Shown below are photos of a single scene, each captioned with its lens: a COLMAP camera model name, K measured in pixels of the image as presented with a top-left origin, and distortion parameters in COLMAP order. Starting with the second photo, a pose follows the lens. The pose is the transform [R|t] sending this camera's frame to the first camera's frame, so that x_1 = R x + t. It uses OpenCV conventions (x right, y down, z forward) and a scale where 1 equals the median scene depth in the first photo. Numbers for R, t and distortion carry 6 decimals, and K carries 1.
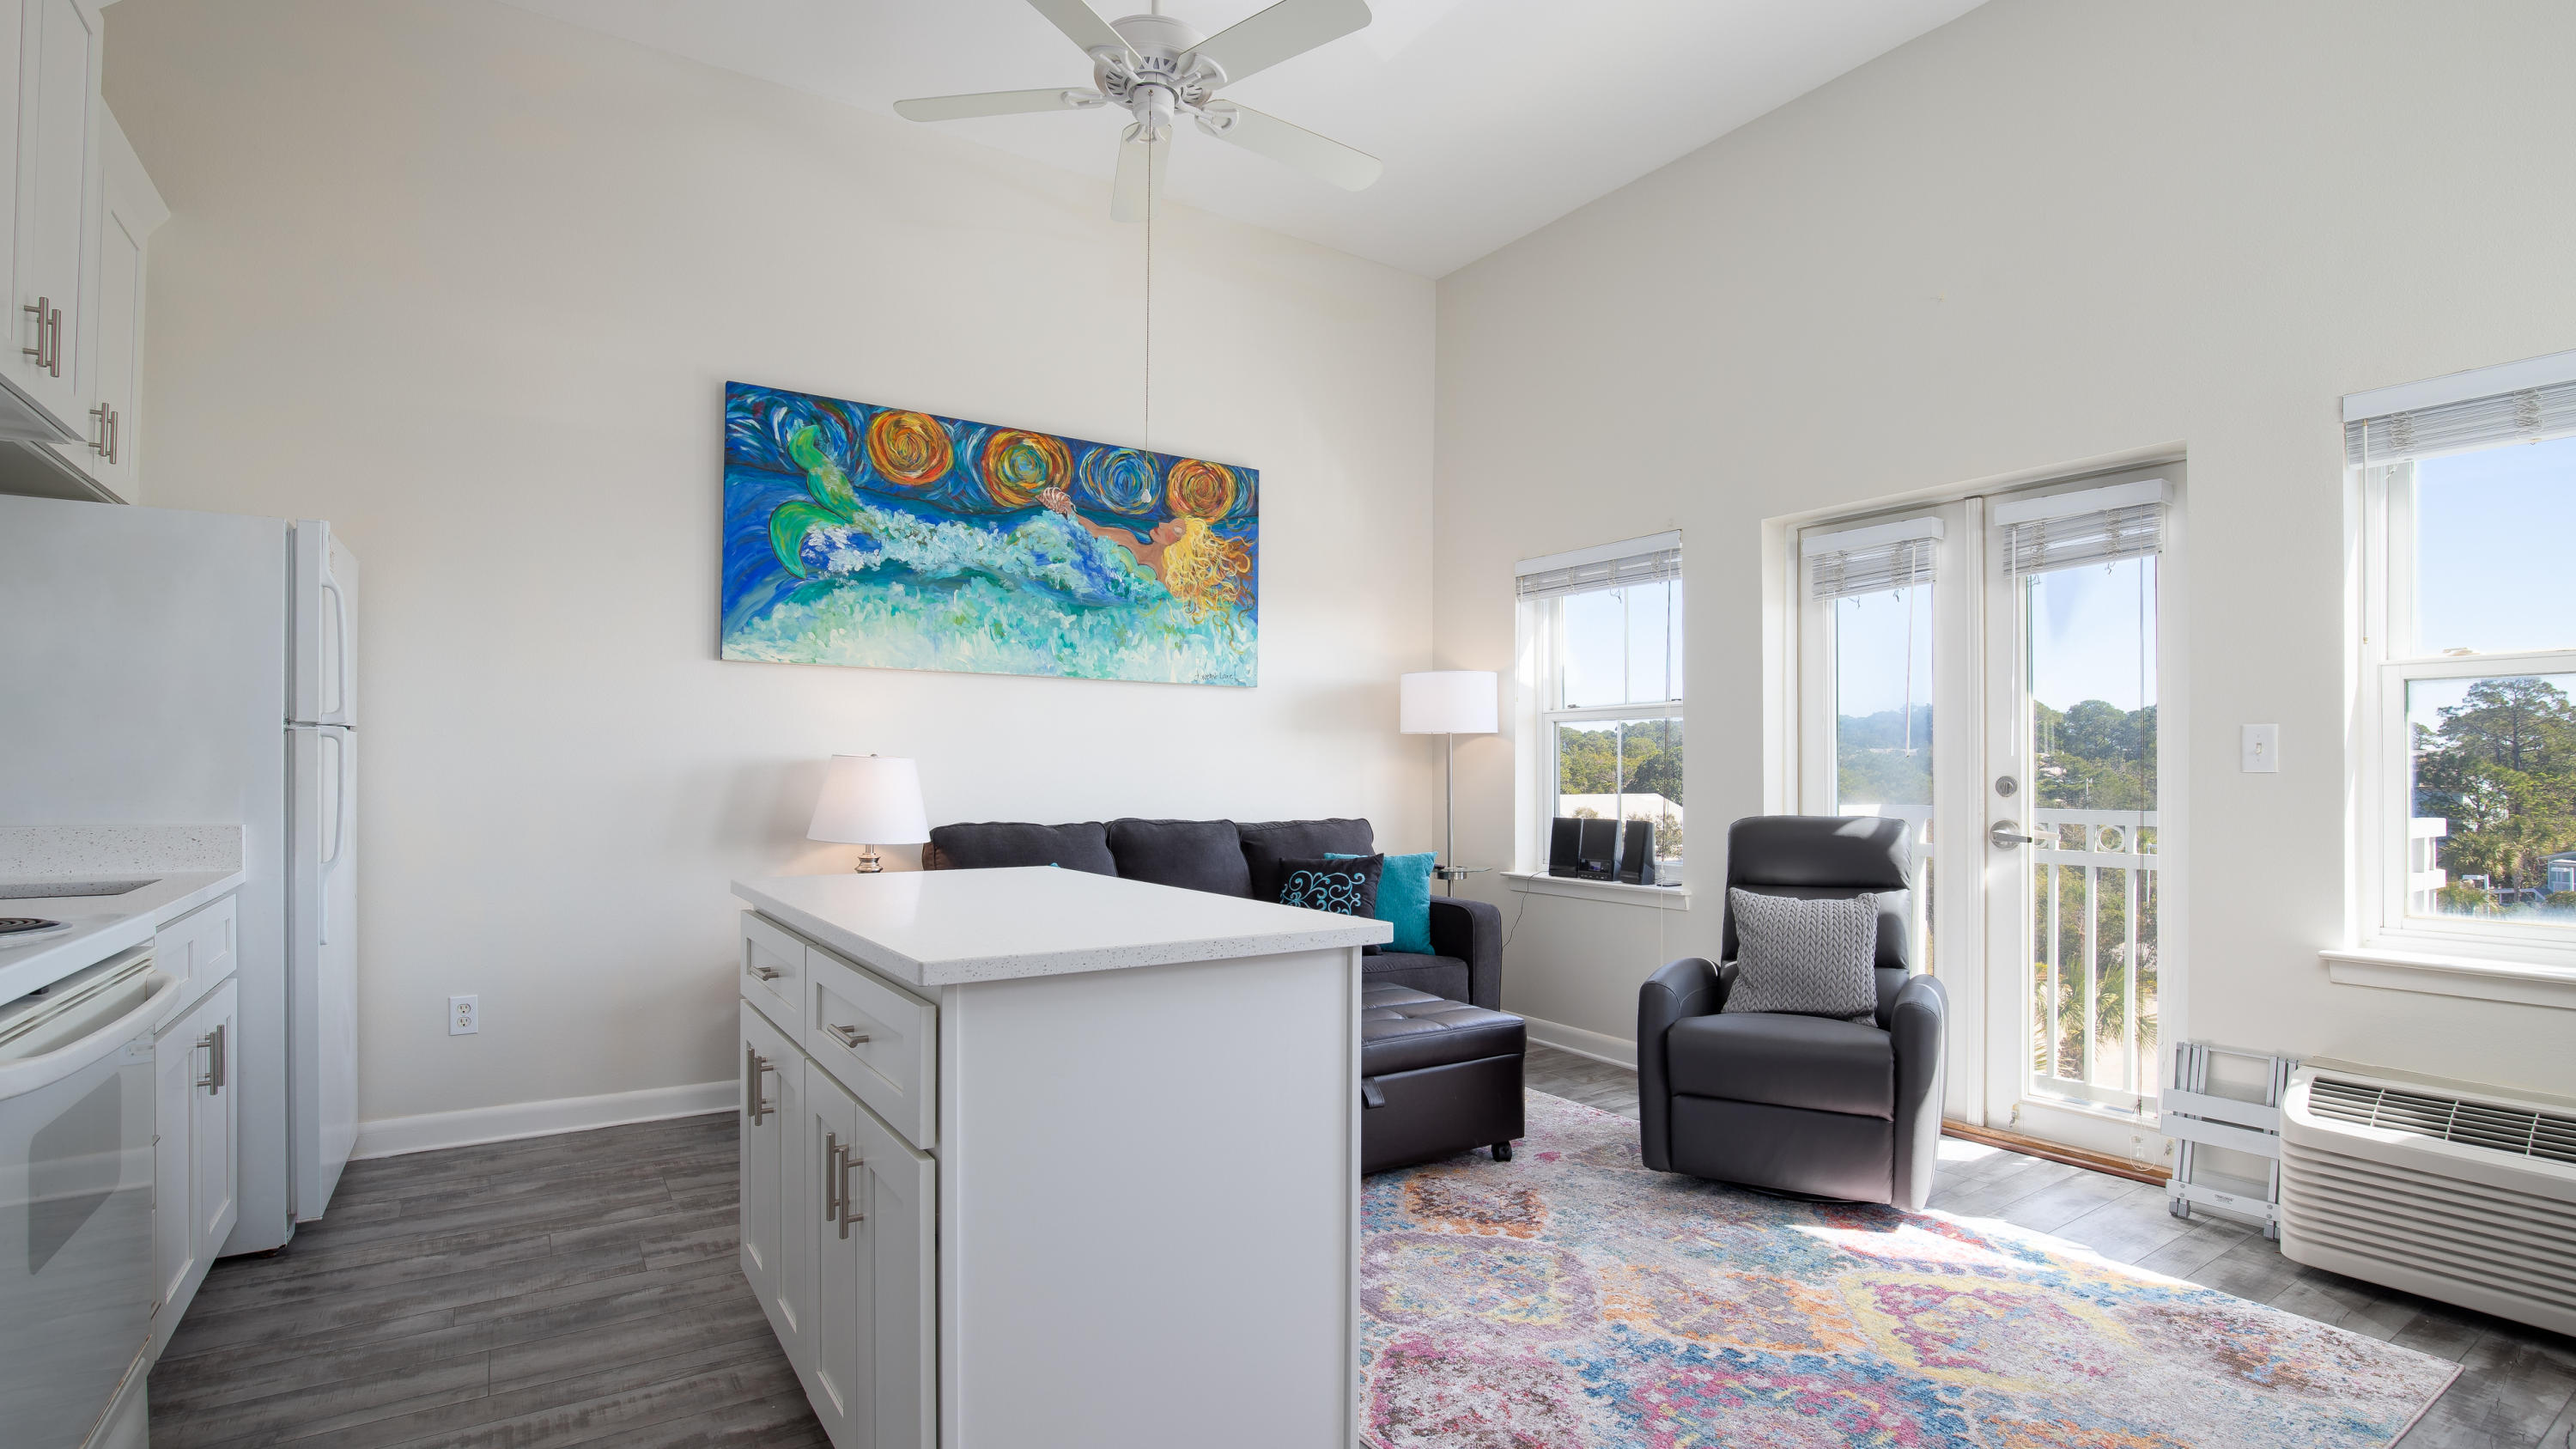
lens RADIAL K [[1208.1, 0, 1338.9], [0, 1208.1, 764.0], [0, 0, 1]] dist [-0.028901, -0.000255]
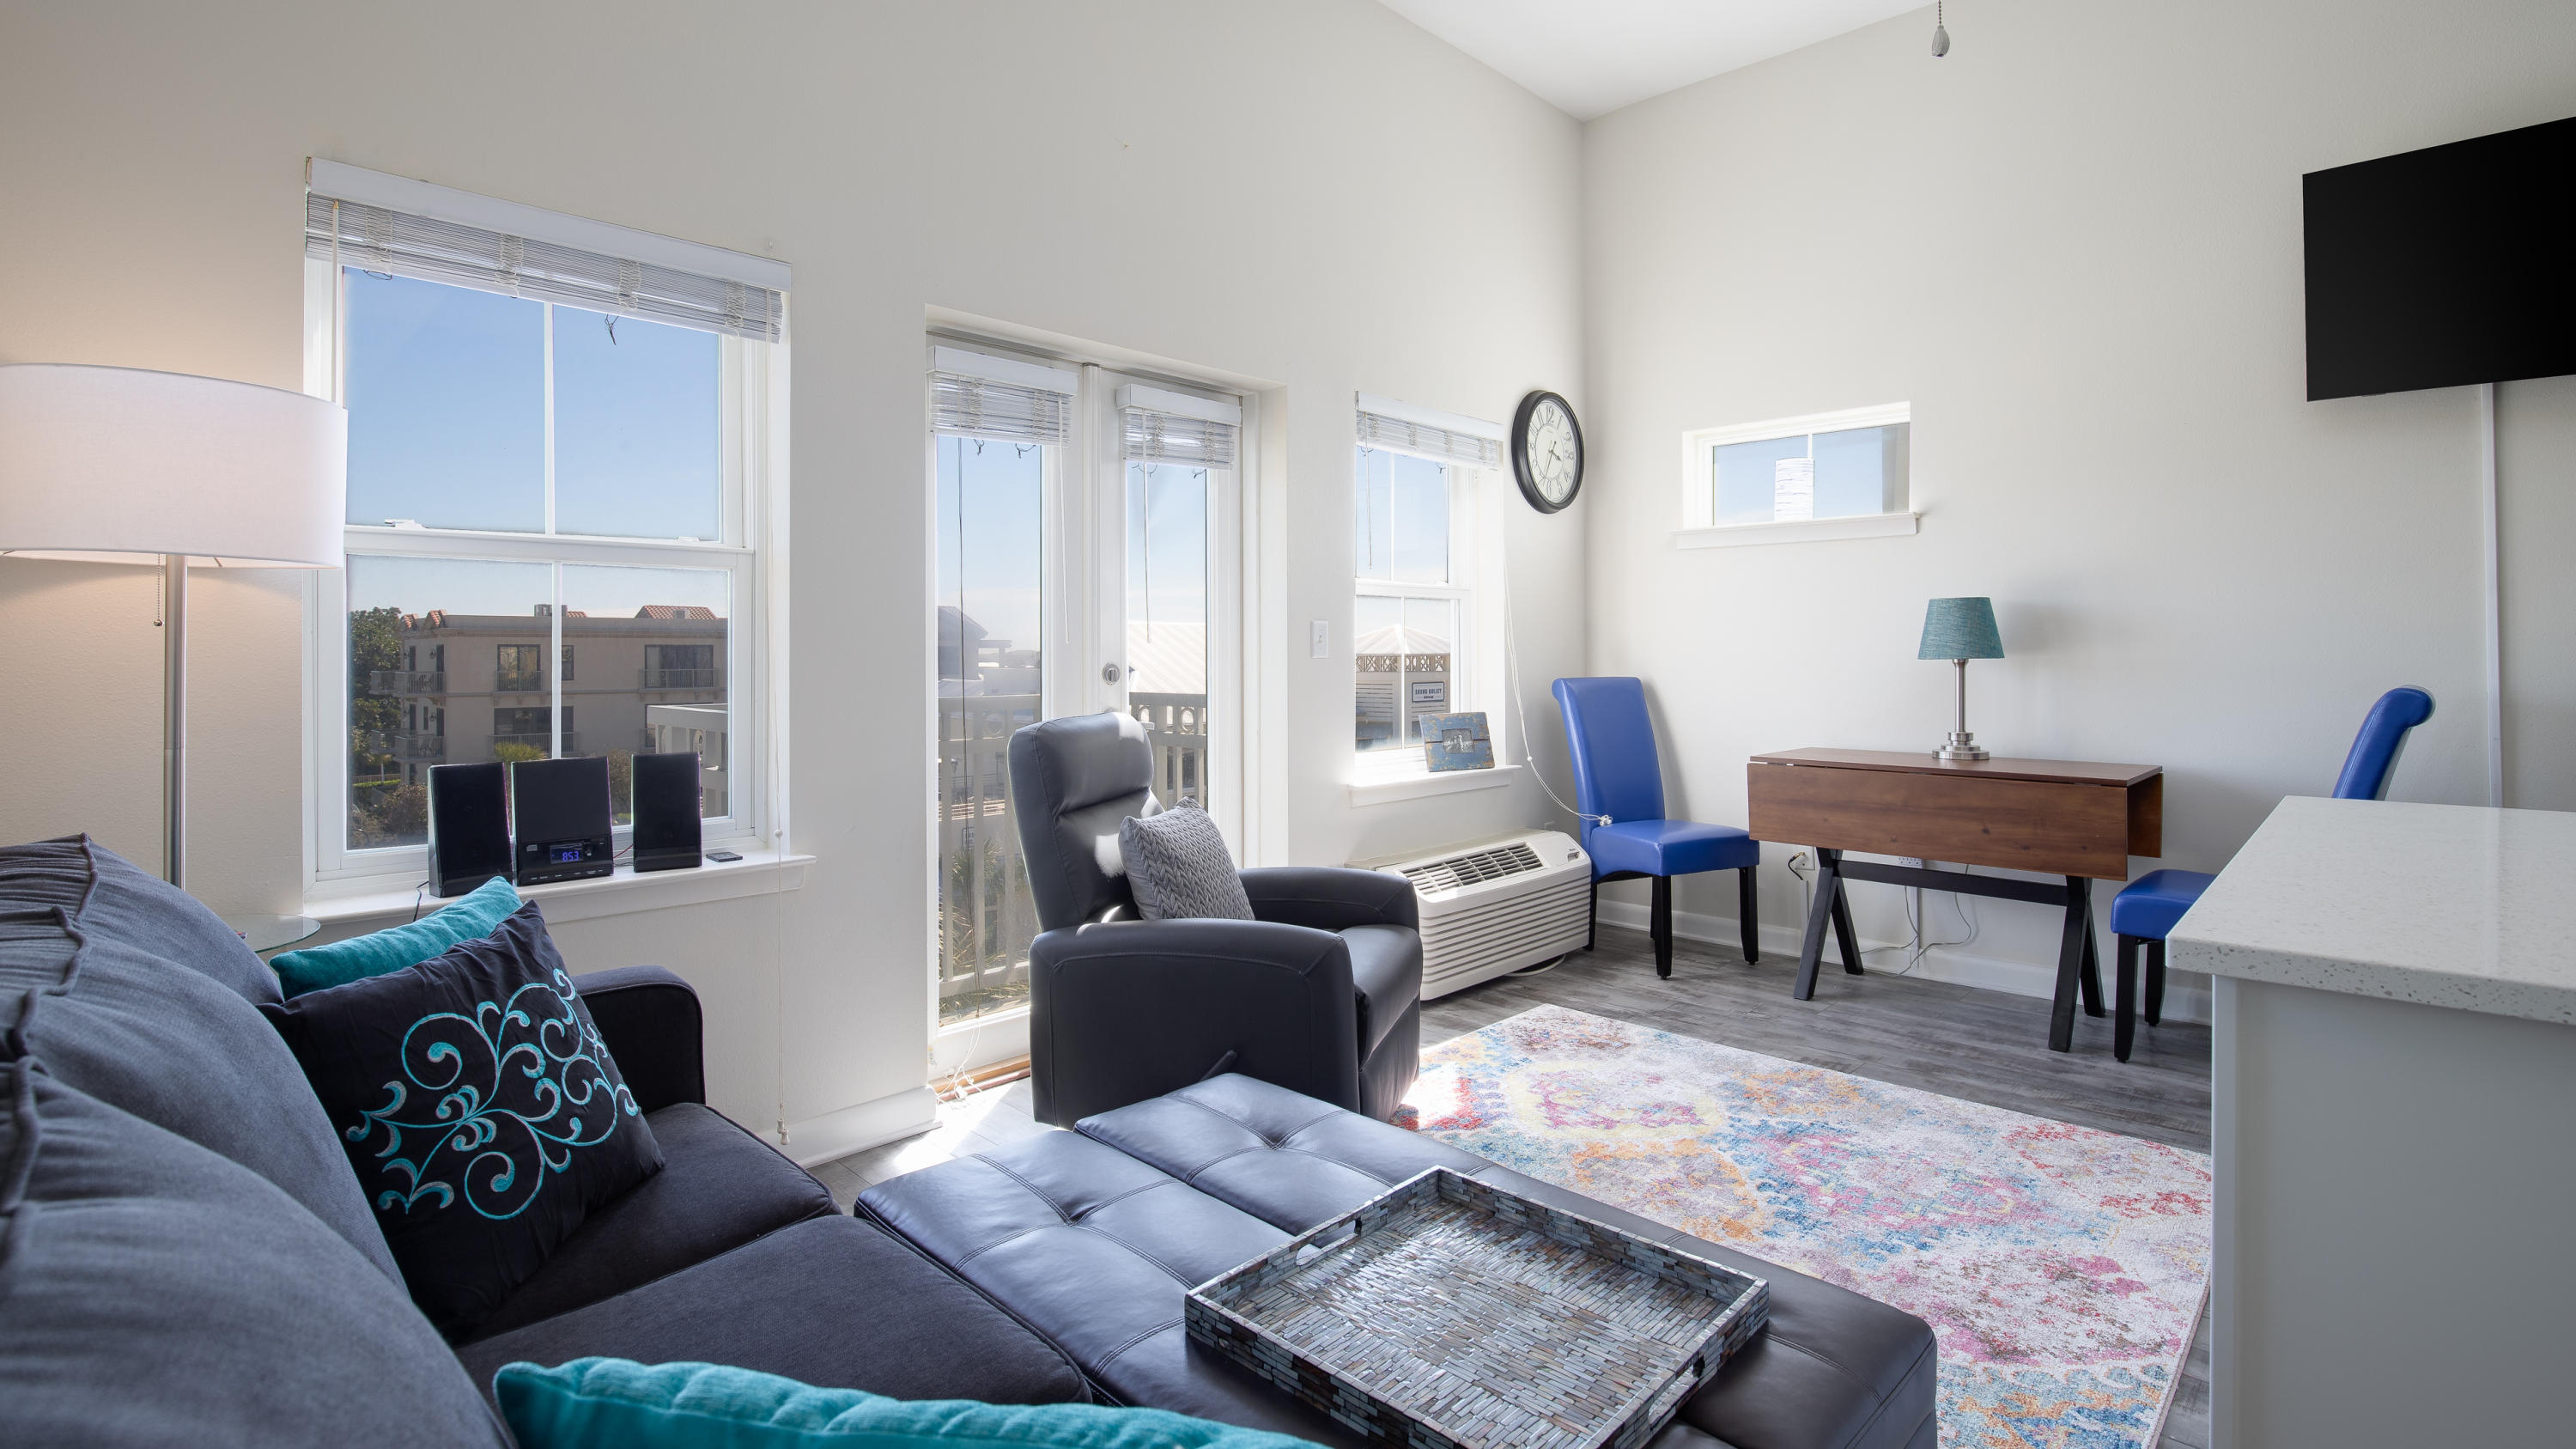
lens RADIAL K [[1208.2, 0, 1288.0], [0, 1208.2, 724.5], [0, 0, 1]] dist [-0.021908, 0.000608]
pose [[-0.180130, -0.058242, 0.981917, -0.372790], [-0.009368, 0.998302, 0.057495, -0.000486], [-0.983598, 0.001158, -0.180370, 0.912801]]
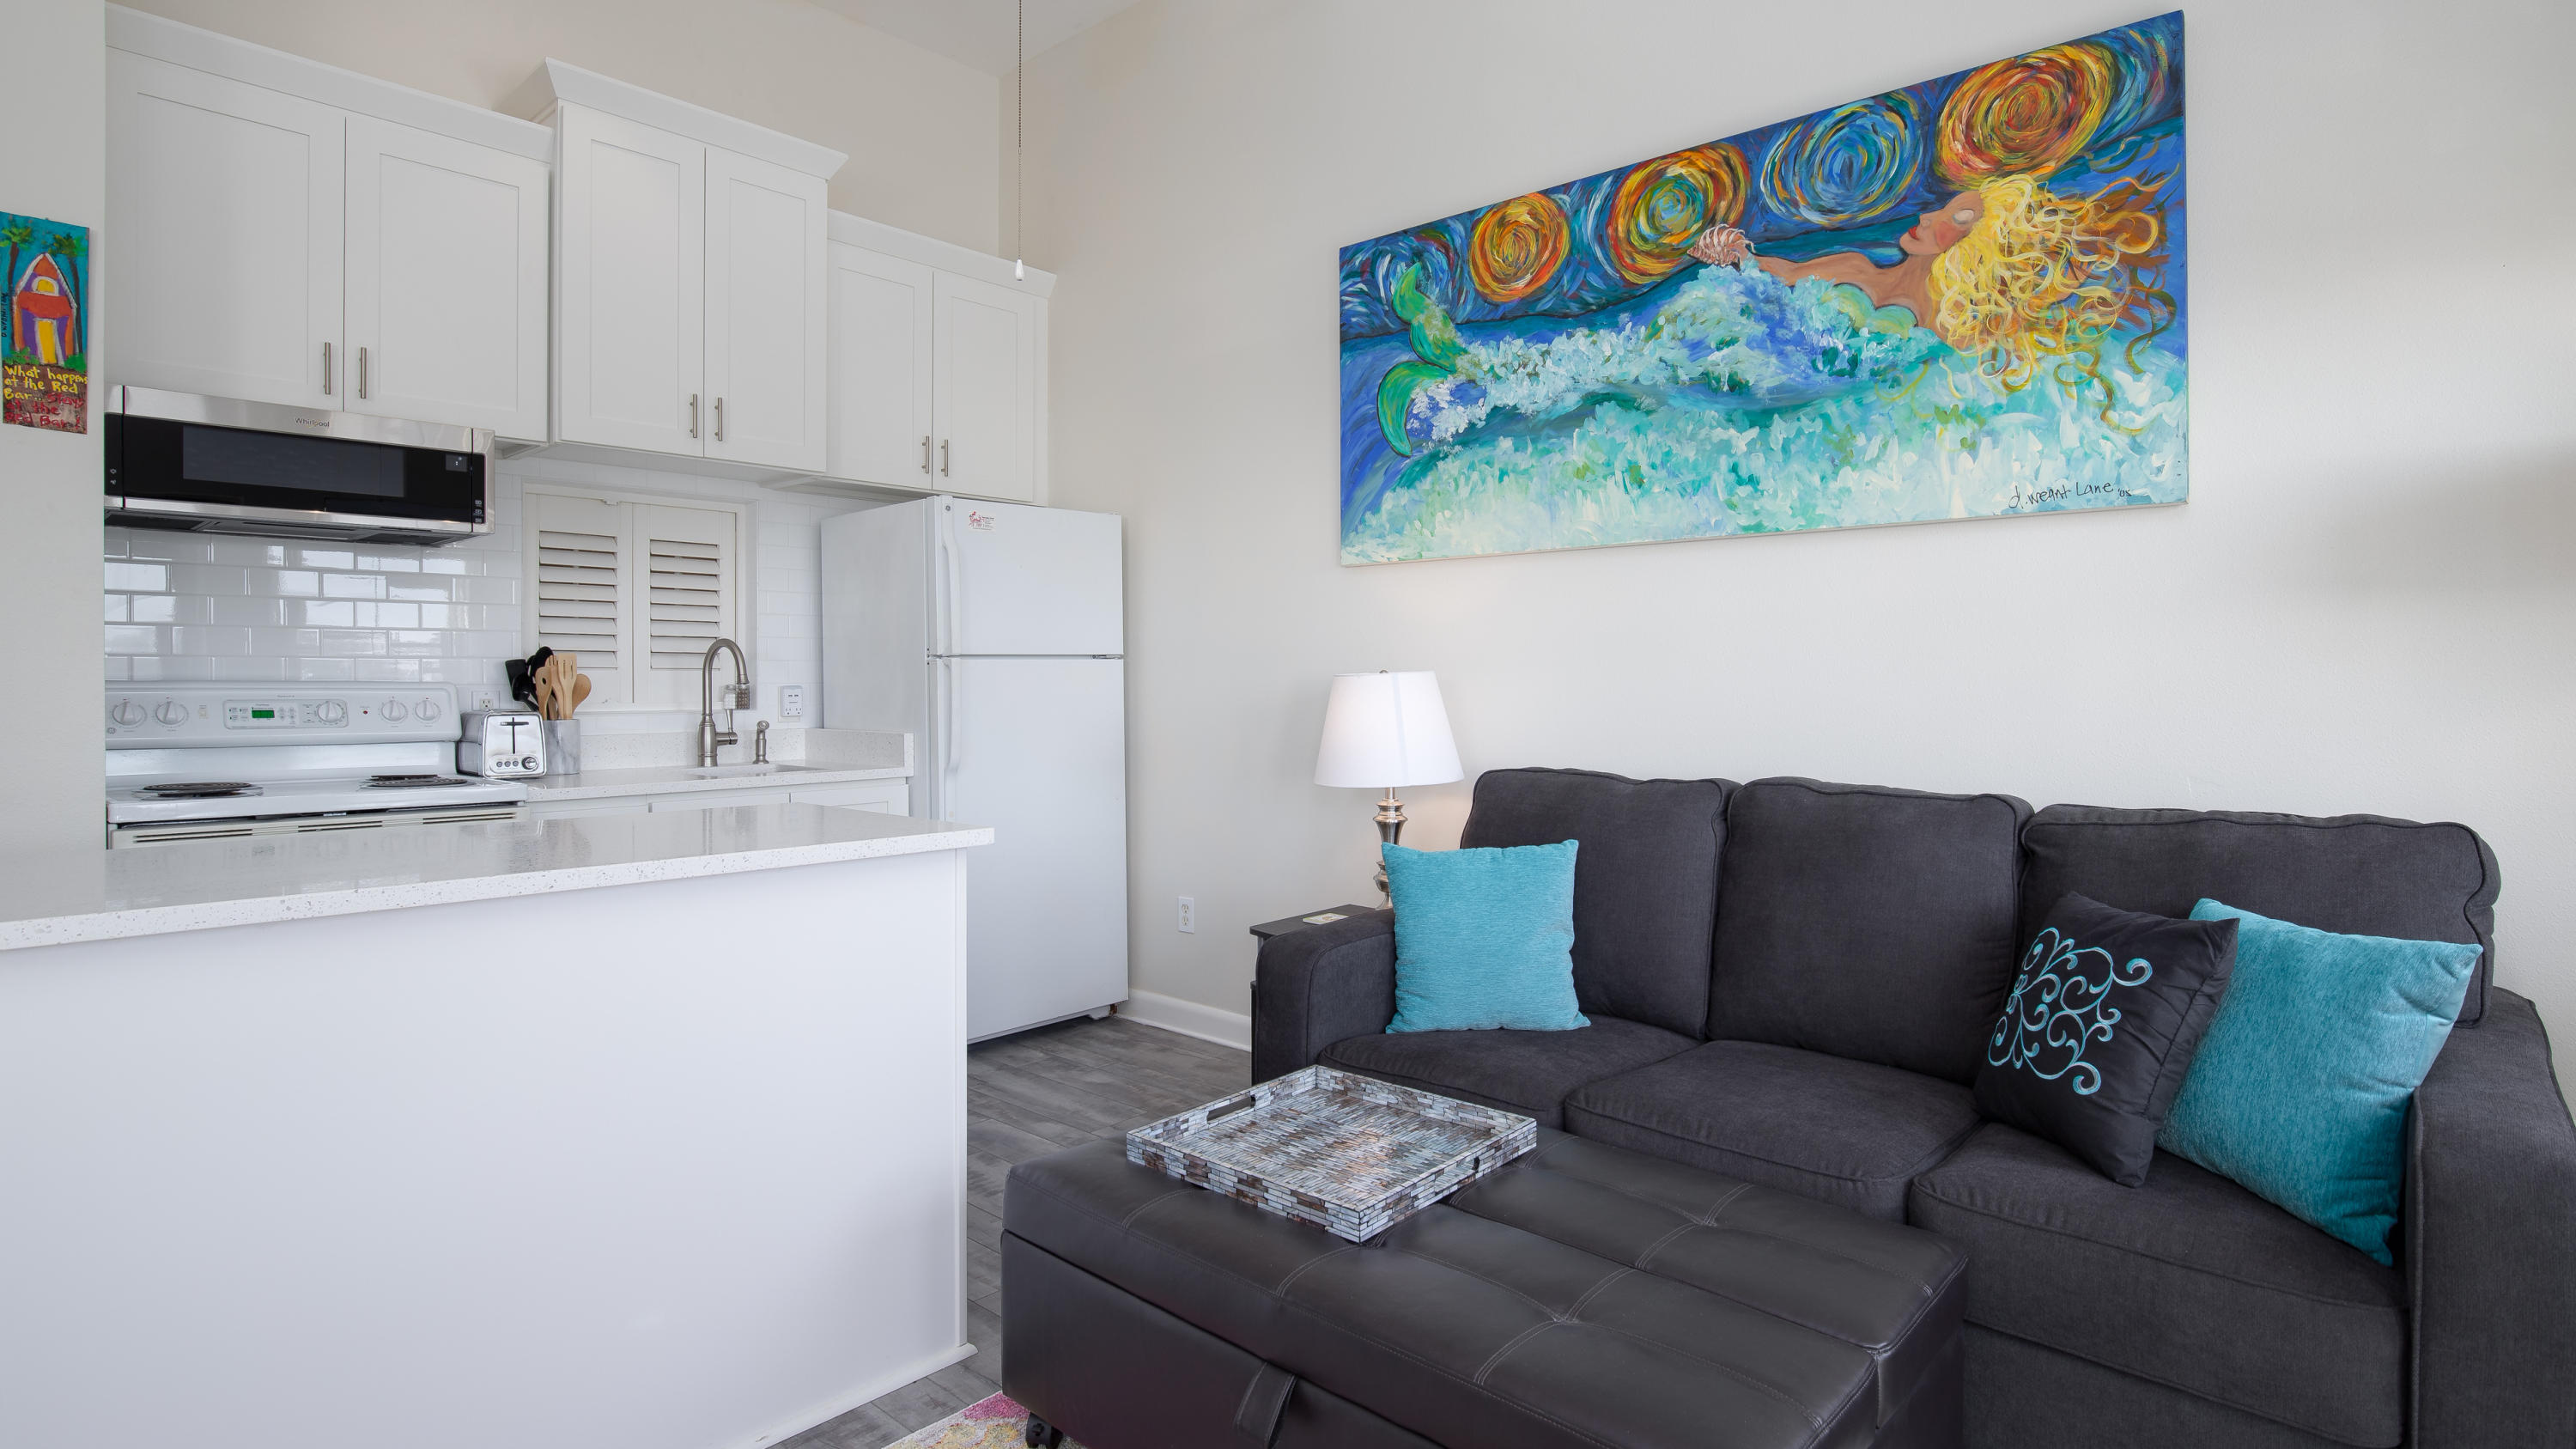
lens RADIAL K [[1312.3, 0, 1270.5], [0, 1312.3, 688.6], [0, 0, 1]] dist [-0.031603, 0.005738]
pose [[0.213149, -0.000393, -0.977020, 0.384314], [0.008634, 0.999962, 0.001482, 0.001187], [0.976981, -0.008752, 0.213145, 0.683508]]
